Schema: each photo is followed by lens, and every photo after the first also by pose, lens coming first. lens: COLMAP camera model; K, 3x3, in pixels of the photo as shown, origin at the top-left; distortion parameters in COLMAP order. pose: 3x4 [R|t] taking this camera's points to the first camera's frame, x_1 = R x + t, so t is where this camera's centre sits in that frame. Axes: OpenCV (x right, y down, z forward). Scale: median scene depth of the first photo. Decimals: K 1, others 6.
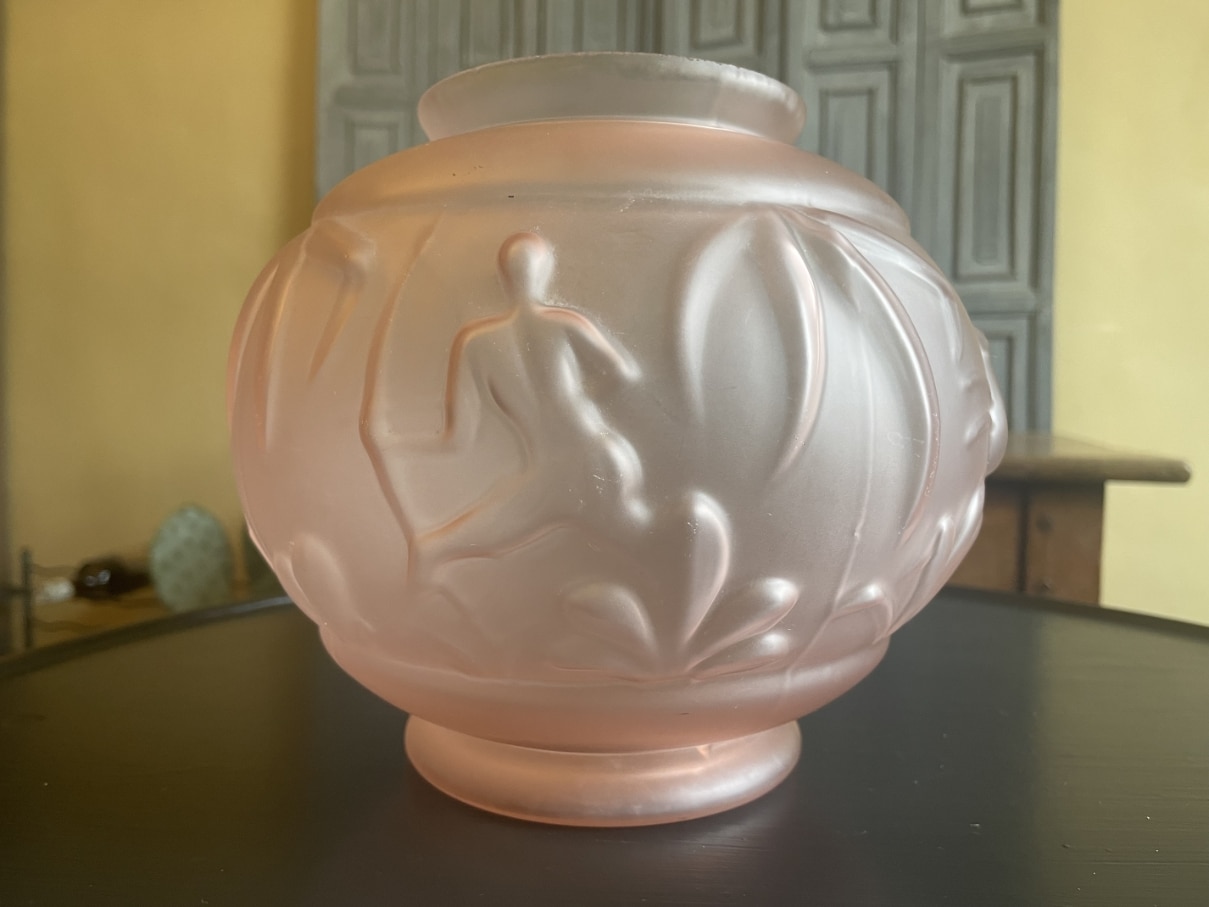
lens RADIAL K [[926.9, 0, 604.5], [0, 926.9, 453.5], [0, 0, 1]] dist [0.005531, -0.007430]
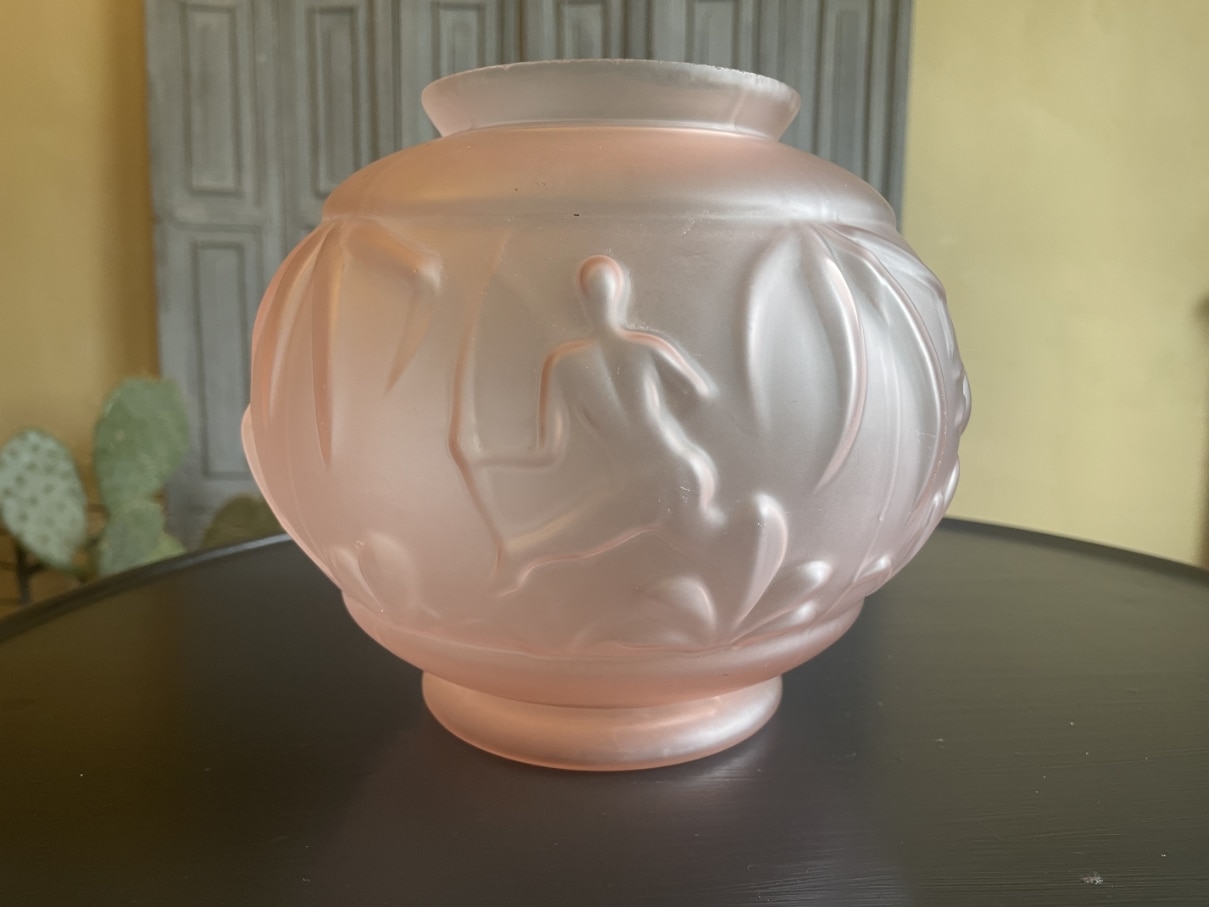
lens RADIAL K [[915.5, 0, 609.5], [0, 915.5, 468.3], [0, 0, 1]] dist [0.000168, -0.000051]
pose [[0.987130, -0.032185, 0.156646, -0.237750], [0.013140, 0.992550, 0.121128, -0.118335], [-0.159378, -0.117510, 0.980199, -0.056578]]
